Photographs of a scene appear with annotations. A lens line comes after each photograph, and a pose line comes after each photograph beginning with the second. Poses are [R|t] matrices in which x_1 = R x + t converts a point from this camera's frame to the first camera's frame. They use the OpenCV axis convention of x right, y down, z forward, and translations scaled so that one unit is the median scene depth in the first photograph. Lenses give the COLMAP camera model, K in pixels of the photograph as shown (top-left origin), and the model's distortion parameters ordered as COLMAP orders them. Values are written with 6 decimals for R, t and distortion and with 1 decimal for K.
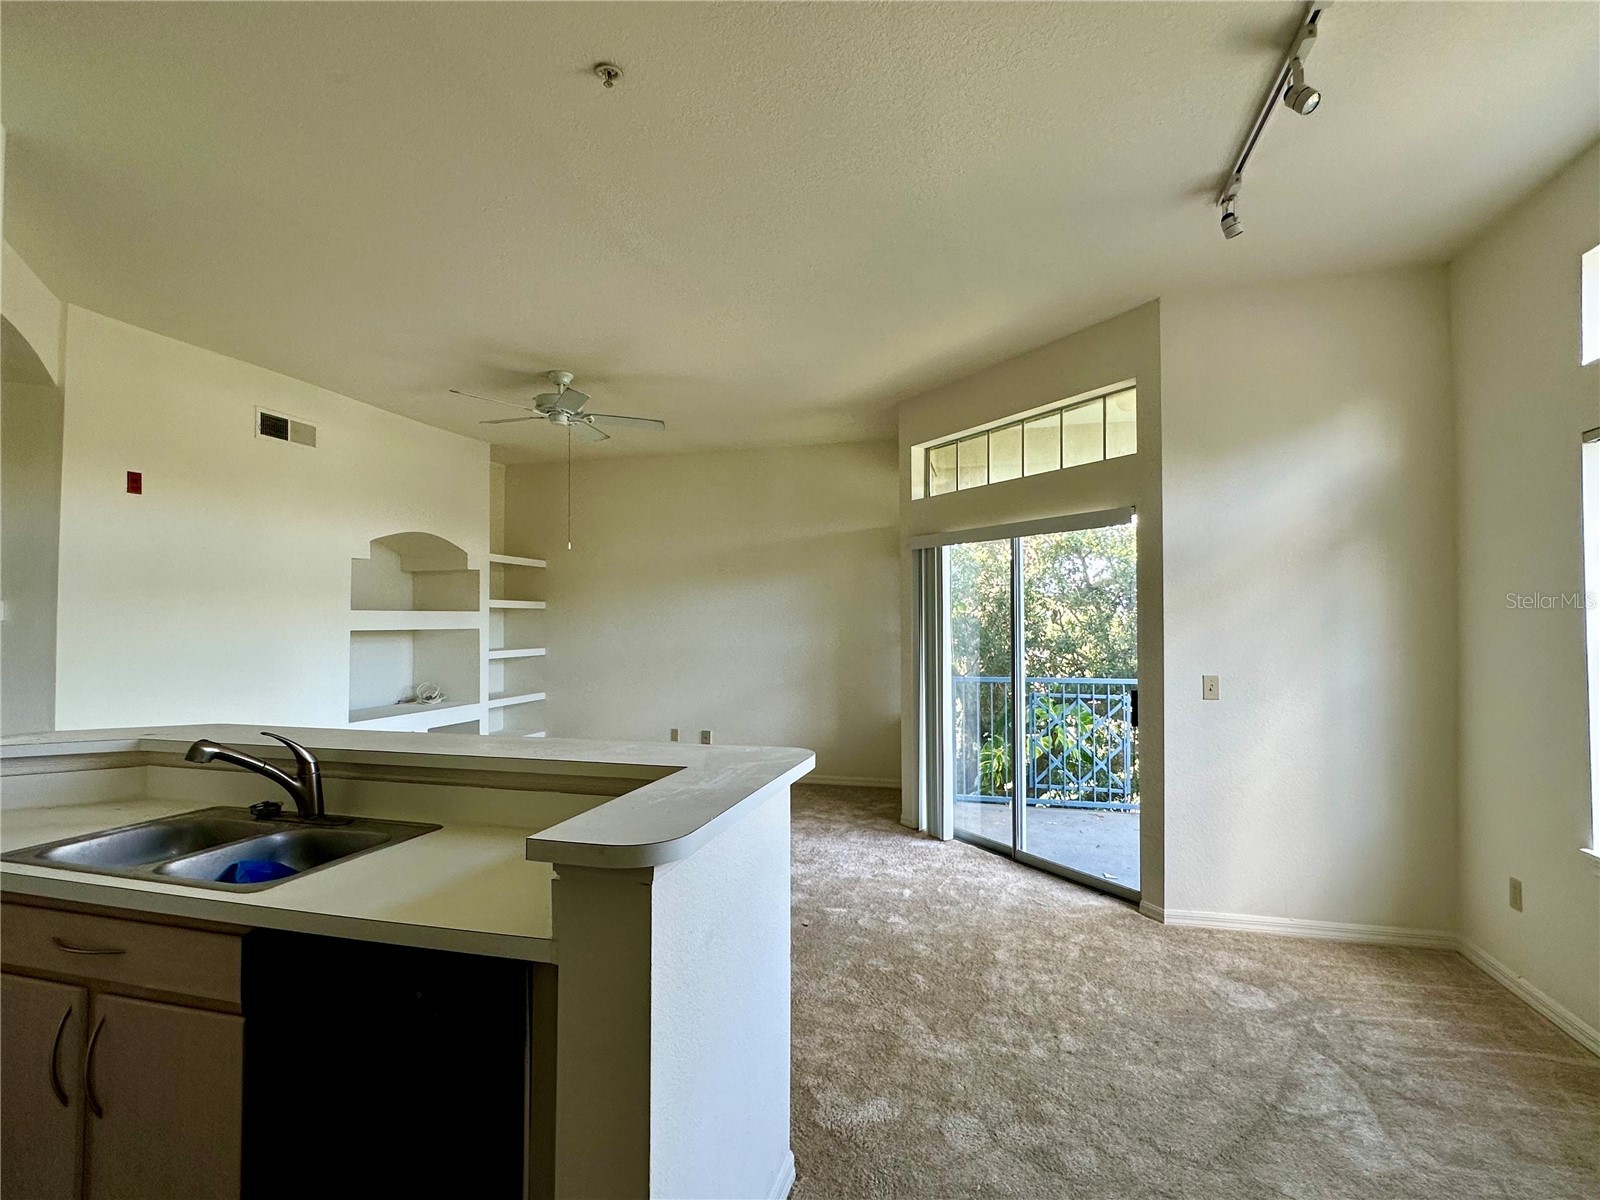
lens RADIAL K [[783.3, 0, 800.0], [0, 783.3, 600.0], [0, 0, 1]] dist [0.001679, 0.000018]
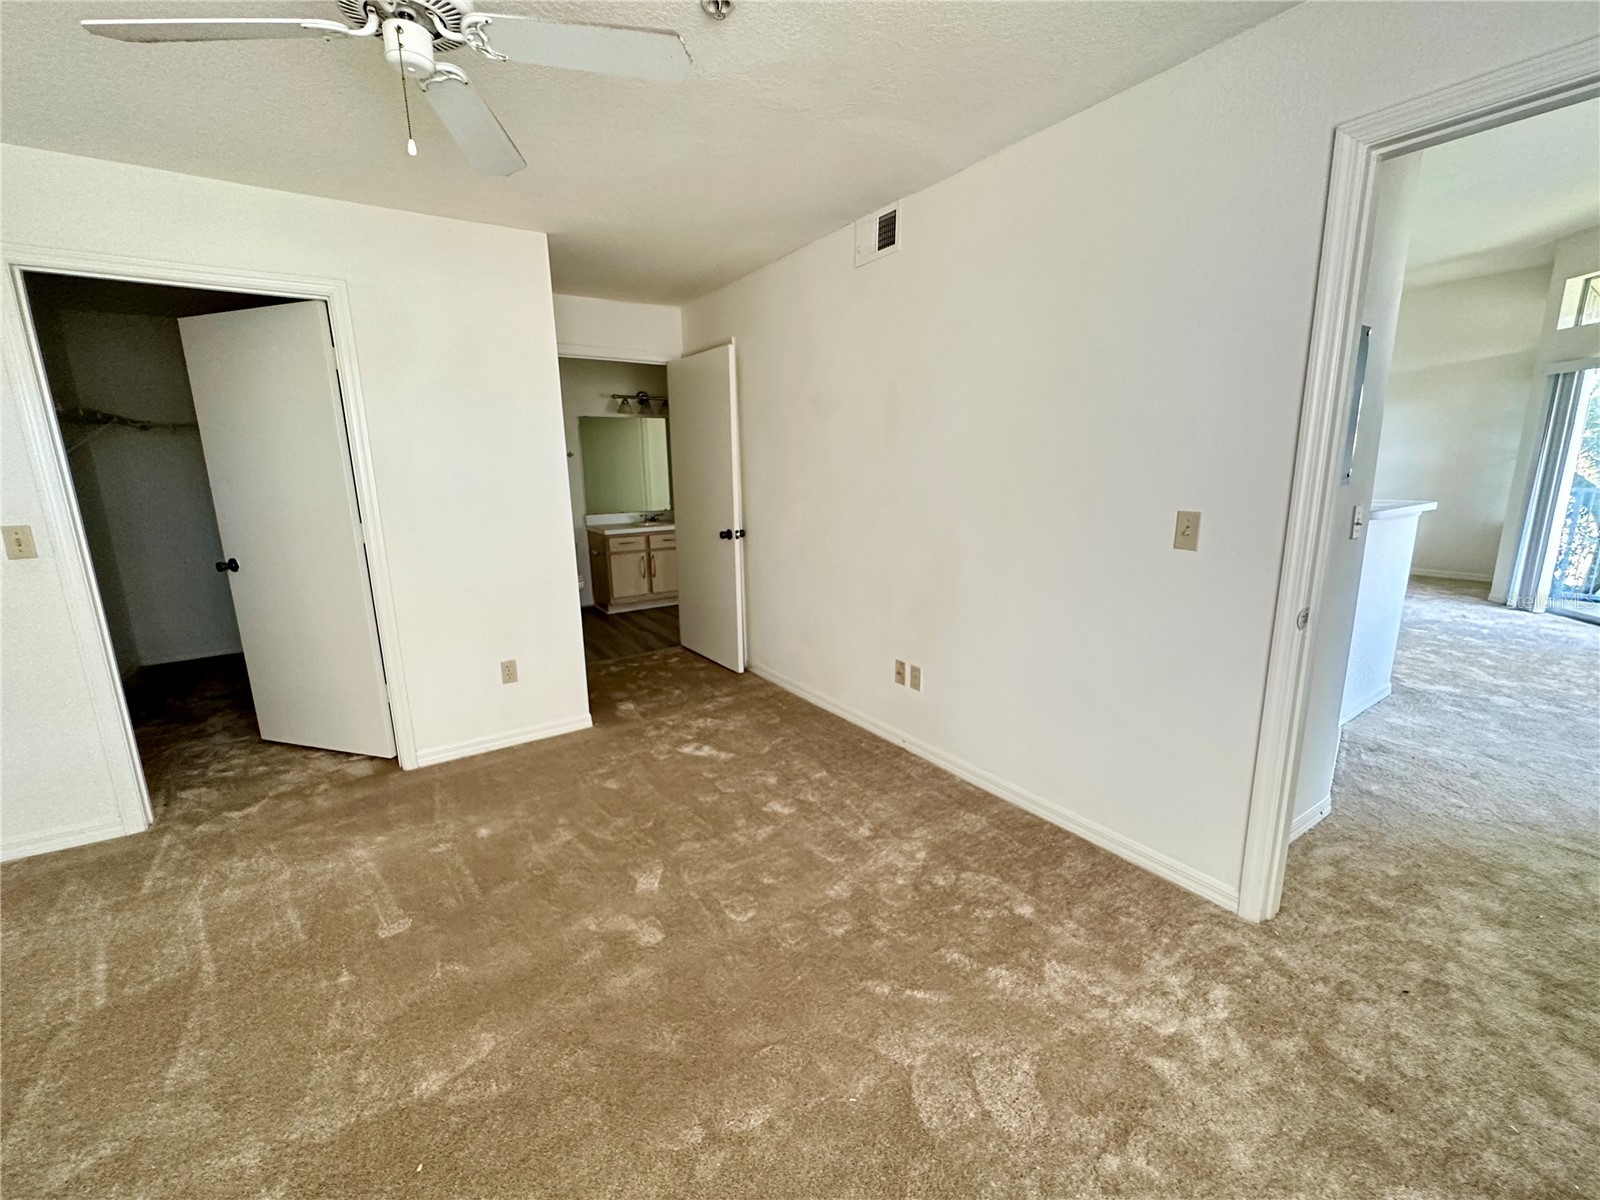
lens RADIAL K [[663.2, 0, 800.0], [0, 663.2, 600.0], [0, 0, 1]] dist [-0.002323, -0.000661]
pose [[0.767686, 0.121061, -0.629287, -0.057045], [0.038239, 0.971590, 0.233561, -0.010272], [0.639684, -0.203364, 0.741247, -0.545033]]
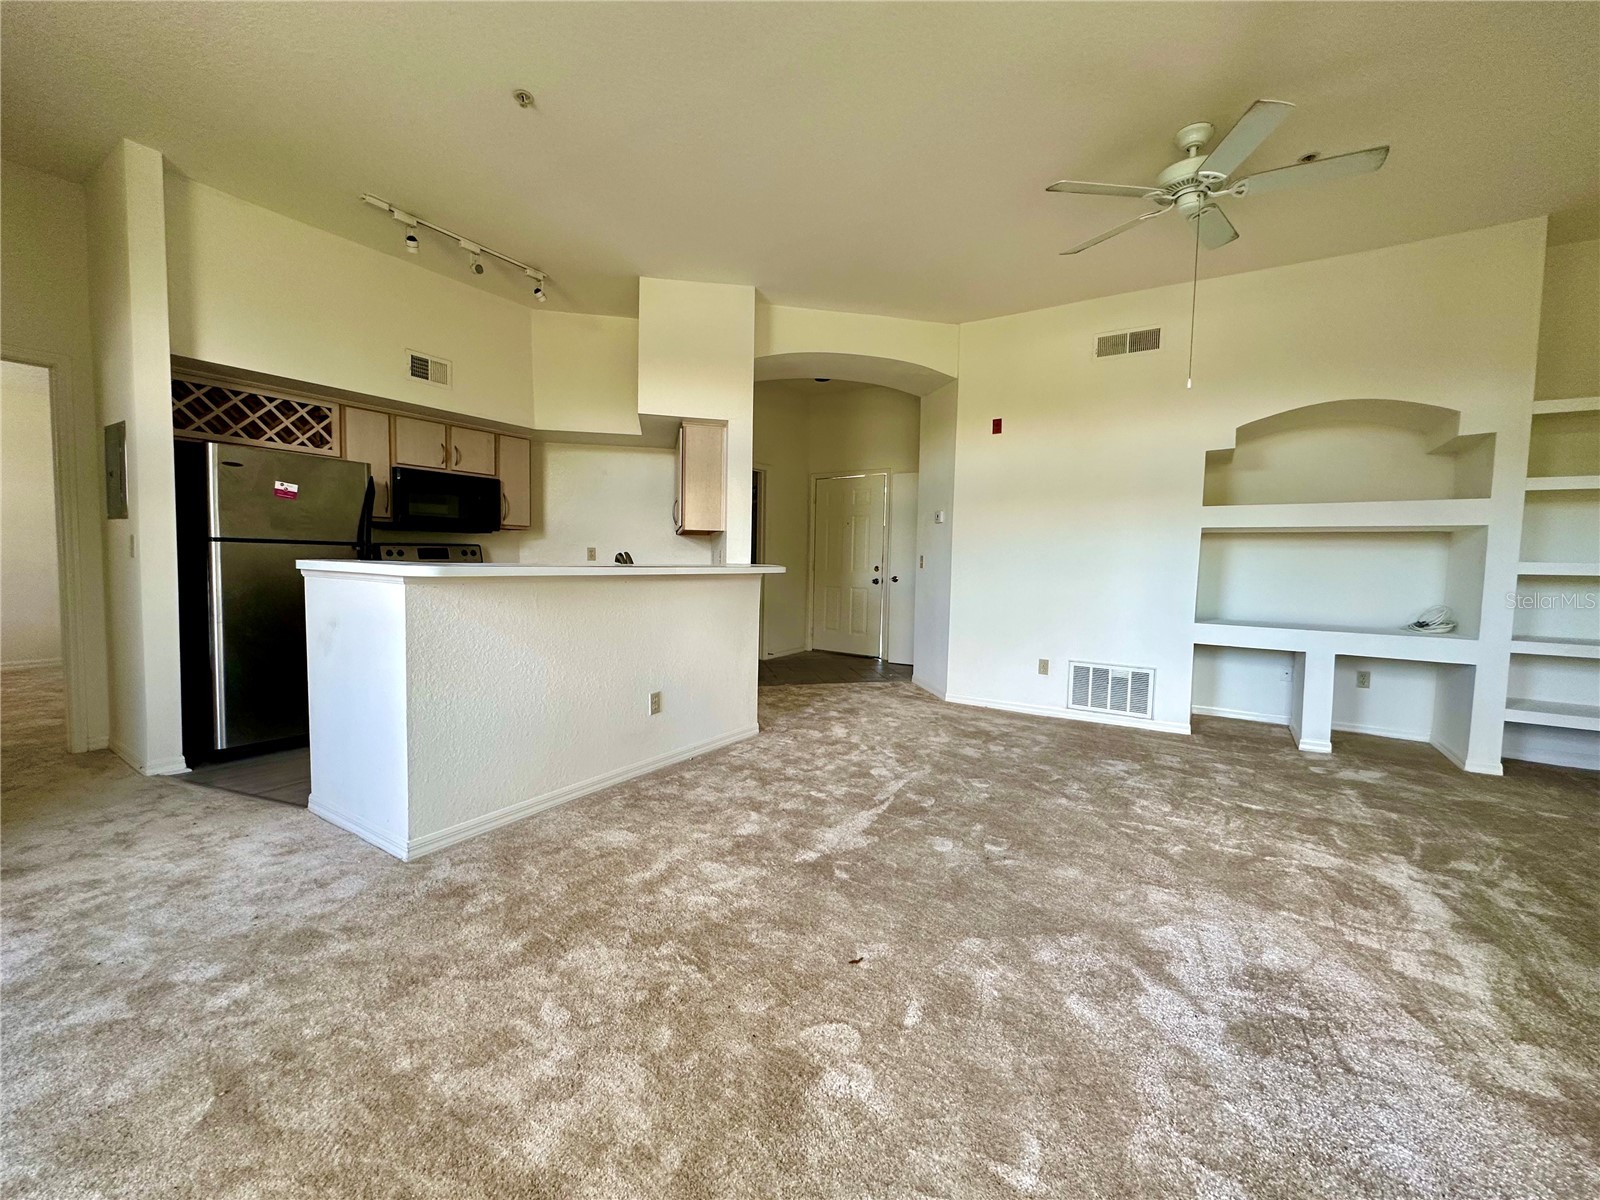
lens RADIAL K [[663.2, 0, 800.0], [0, 663.2, 600.0], [0, 0, 1]] dist [-0.002323, -0.000661]
pose [[-0.304488, 0.064404, -0.950336, 0.374402], [0.014492, 0.997909, 0.062985, 0.073704], [0.952406, 0.005406, -0.304784, 0.838328]]
